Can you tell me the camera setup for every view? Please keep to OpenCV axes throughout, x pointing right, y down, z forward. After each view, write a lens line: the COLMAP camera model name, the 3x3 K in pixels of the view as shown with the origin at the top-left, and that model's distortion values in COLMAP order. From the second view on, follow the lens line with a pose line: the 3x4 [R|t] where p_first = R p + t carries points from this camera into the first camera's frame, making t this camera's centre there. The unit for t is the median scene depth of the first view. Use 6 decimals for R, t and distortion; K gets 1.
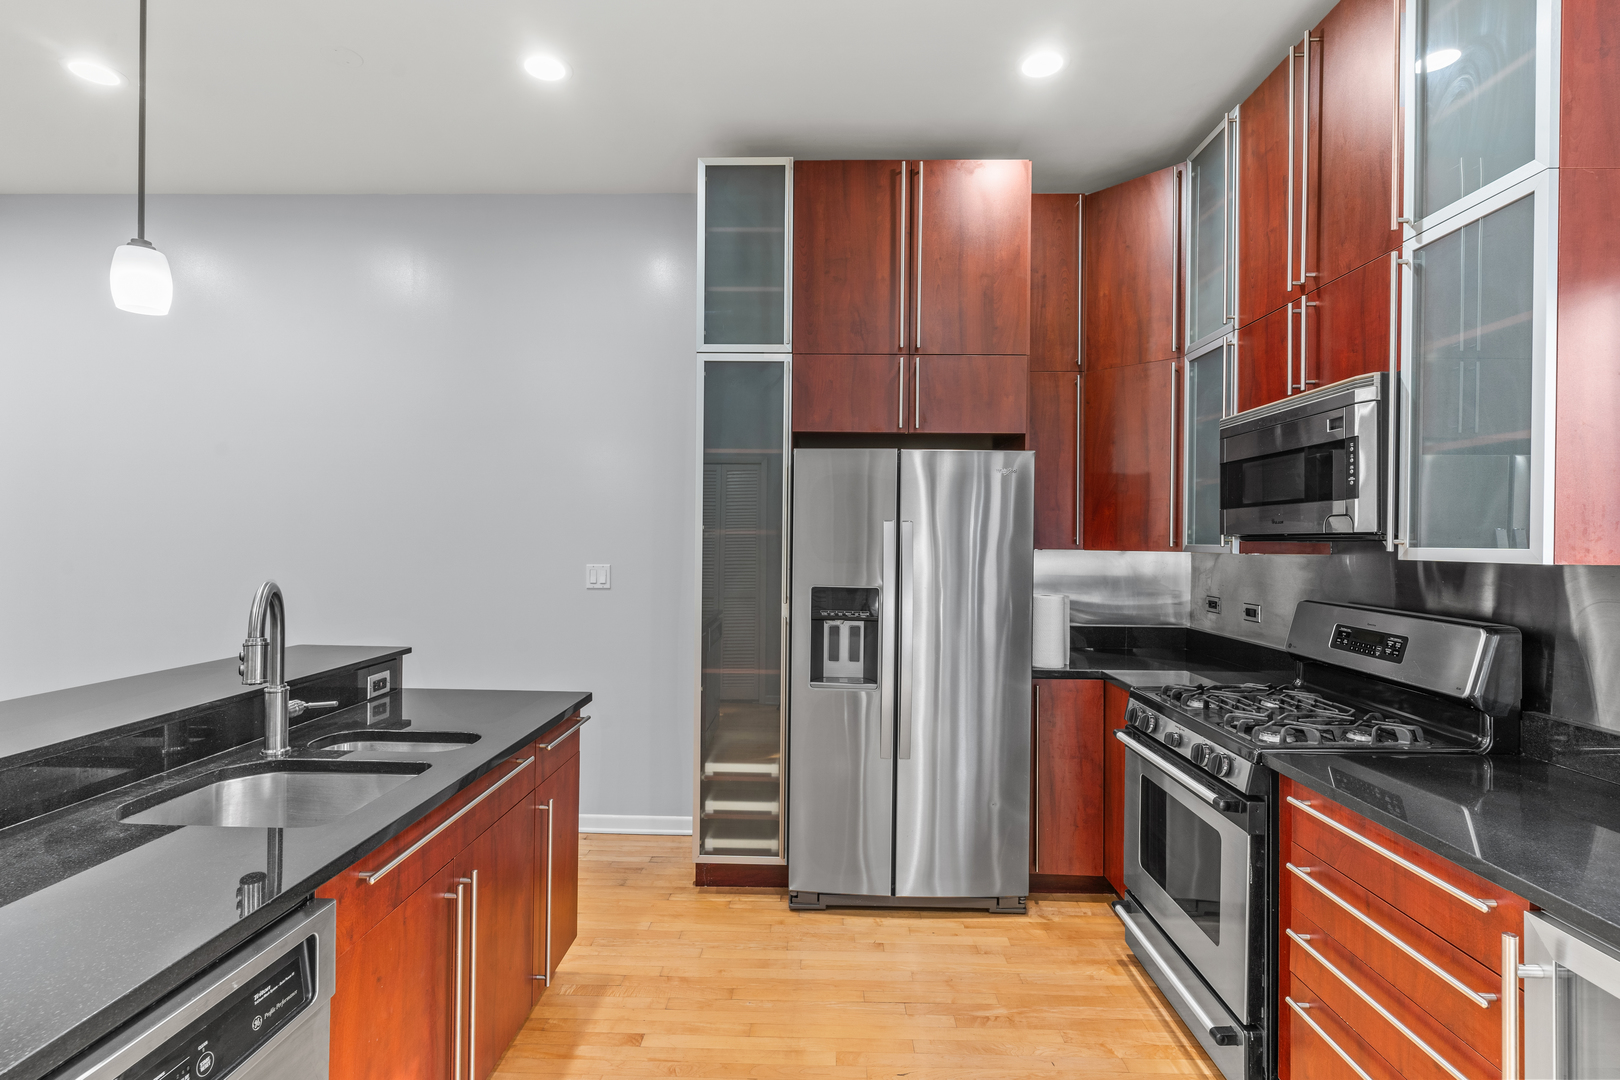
lens RADIAL K [[772.5, 0, 813.4], [0, 772.5, 543.5], [0, 0, 1]] dist [0.002608, 0.000448]
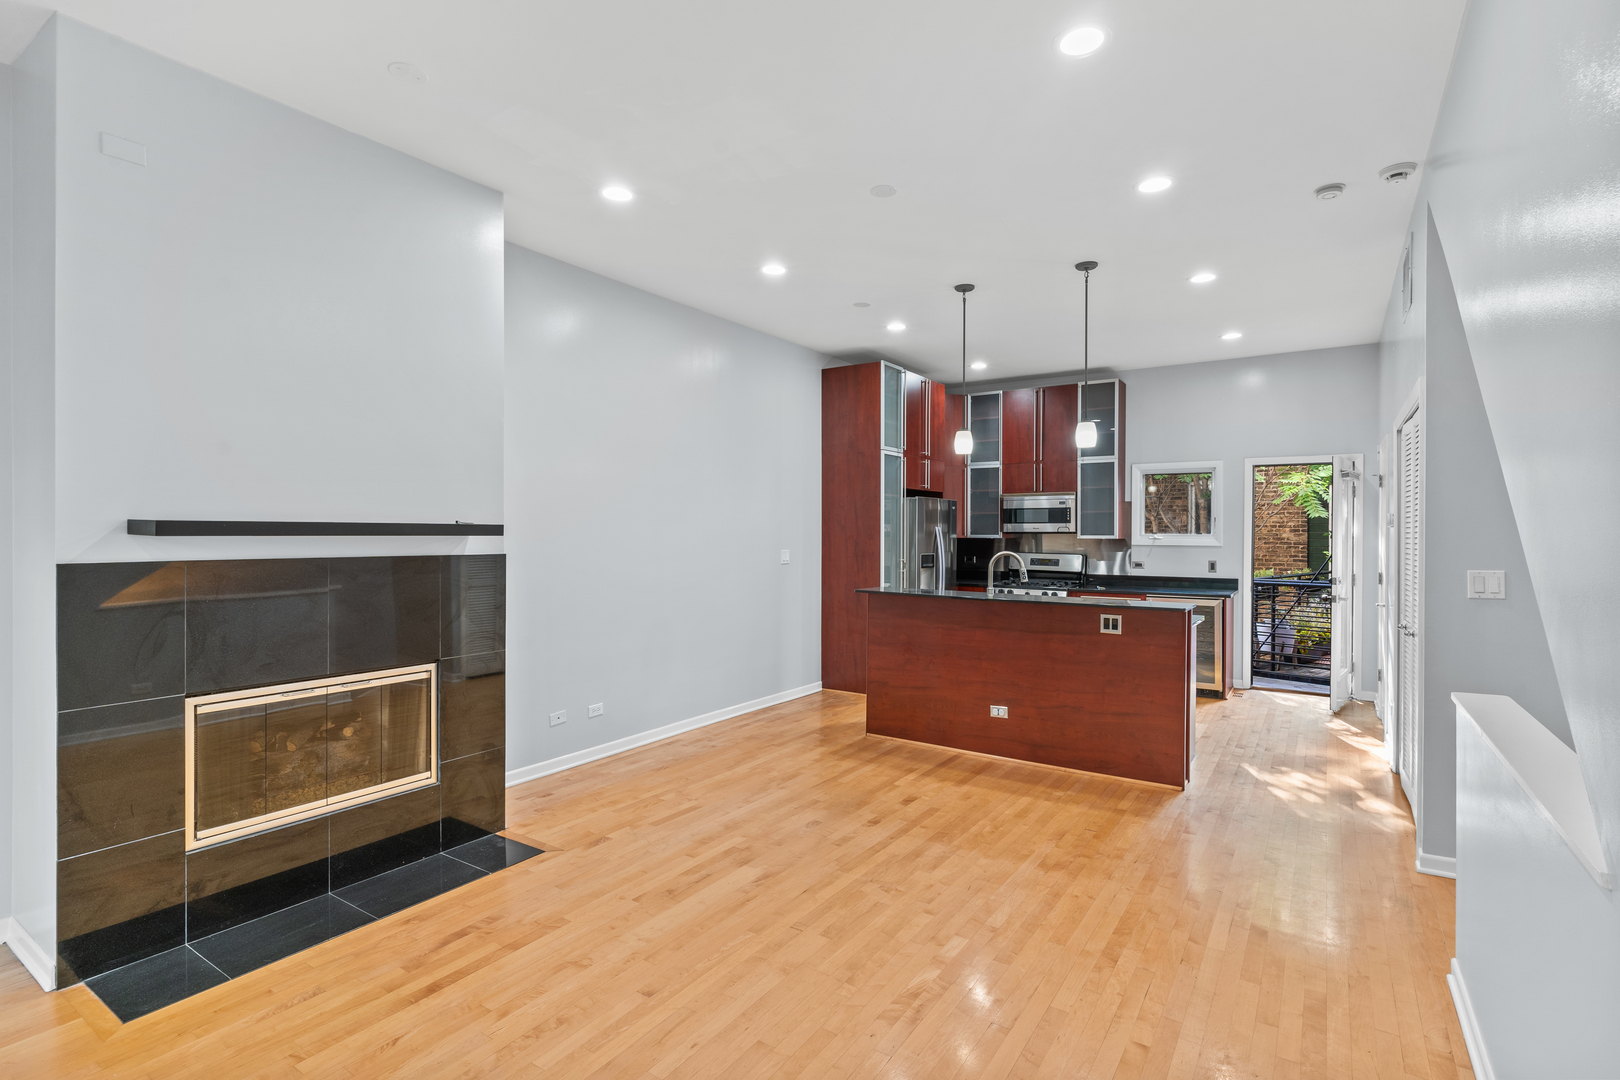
lens RADIAL K [[774.0, 0, 810.0], [0, 774.0, 540.0], [0, 0, 1]] dist [-0.000305, -0.000724]
pose [[0.535161, -0.017516, 0.844569, -2.479394], [0.006894, 0.999842, 0.016368, -0.034249], [-0.844722, -0.002937, 0.535197, 0.007784]]
